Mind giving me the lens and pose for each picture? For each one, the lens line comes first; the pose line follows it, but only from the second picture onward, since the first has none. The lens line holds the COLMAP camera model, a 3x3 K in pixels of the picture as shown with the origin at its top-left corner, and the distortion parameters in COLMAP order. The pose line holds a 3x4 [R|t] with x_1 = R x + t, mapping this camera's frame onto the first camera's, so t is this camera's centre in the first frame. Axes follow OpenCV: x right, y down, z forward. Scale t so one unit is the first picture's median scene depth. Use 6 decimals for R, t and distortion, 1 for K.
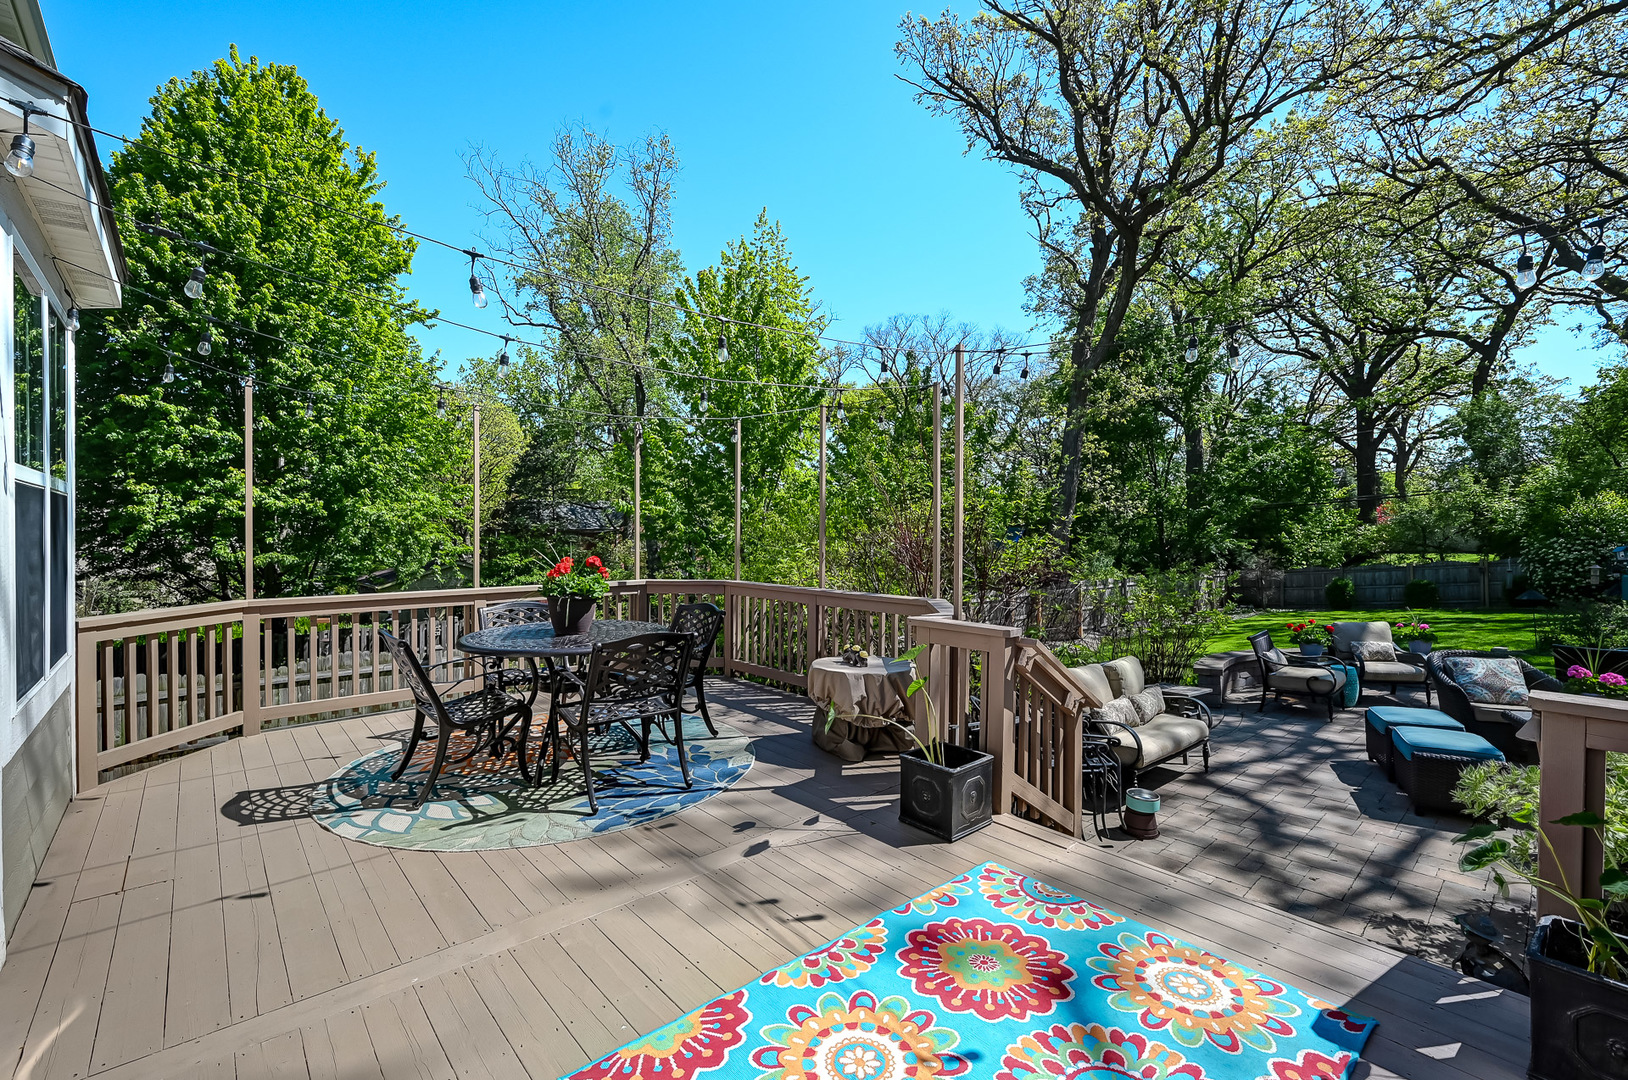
lens RADIAL K [[693.9, 0, 817.7], [0, 693.9, 545.3], [0, 0, 1]] dist [-0.008024, 0.002880]
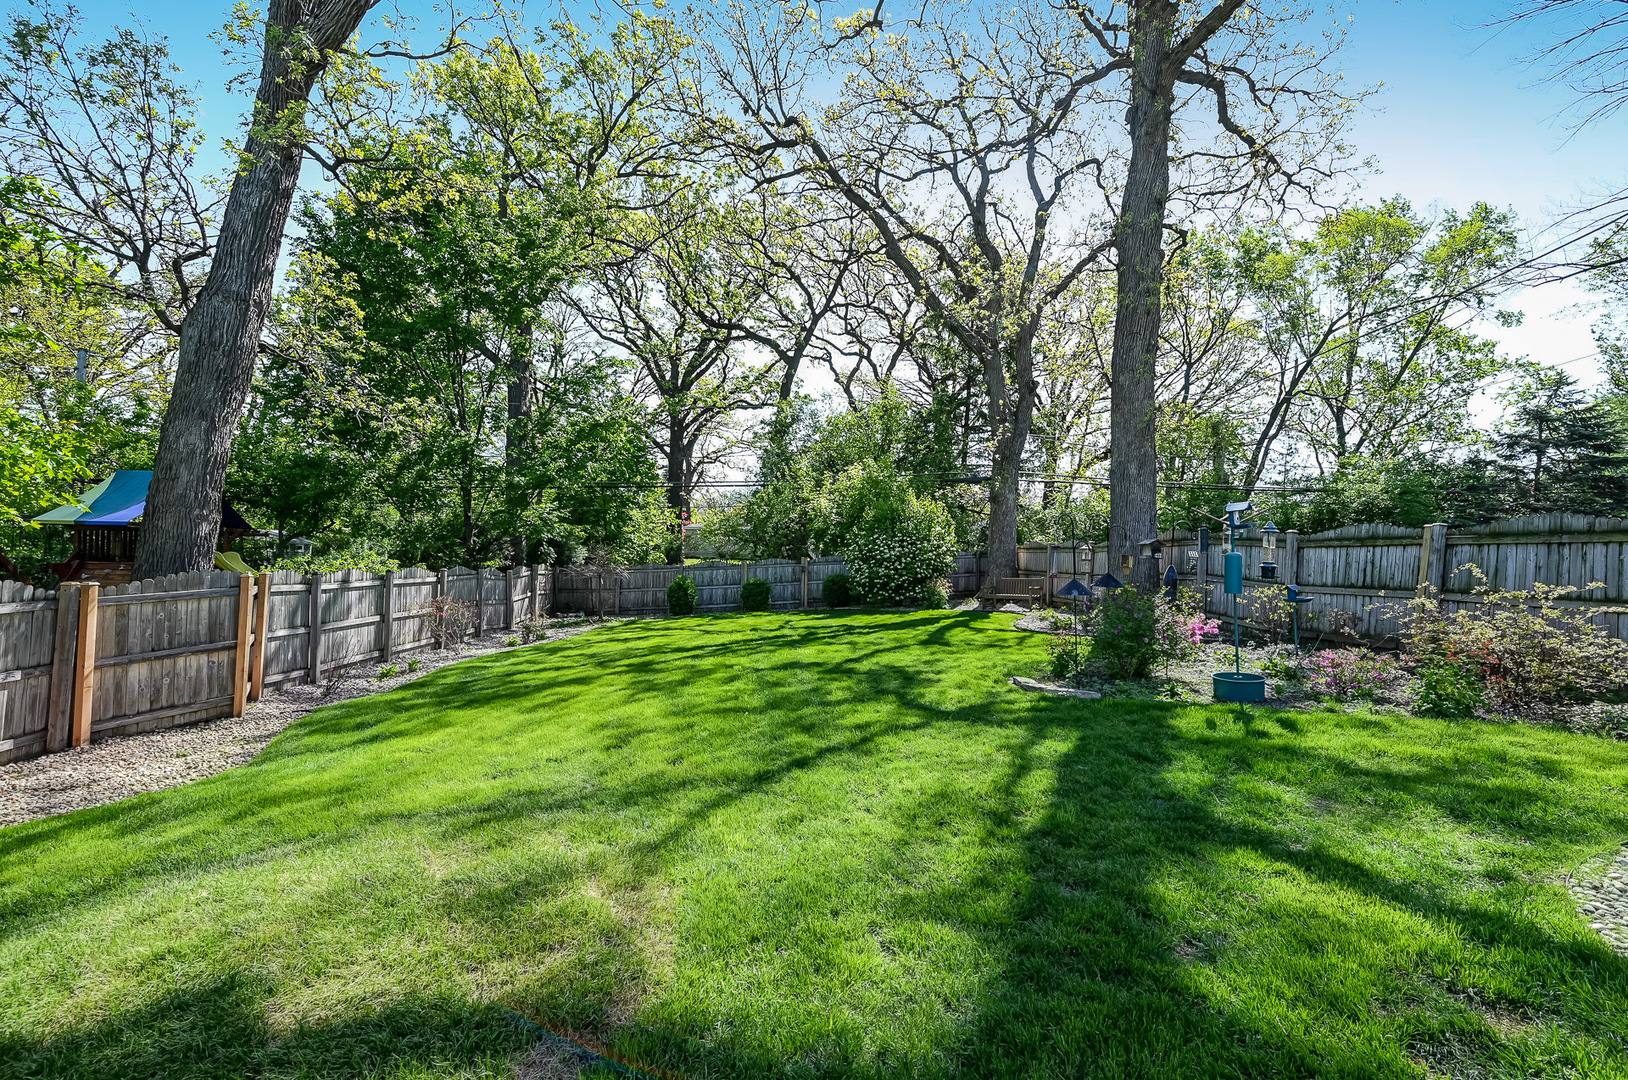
lens RADIAL K [[691.8, 0, 824.3], [0, 691.8, 546.7], [0, 0, 1]] dist [-0.033839, -0.000033]
pose [[0.596292, 0.043269, 0.801601, 0.246321], [-0.036481, 0.998975, -0.026786, 0.033959], [-0.801938, -0.013271, 0.597260, 0.467657]]
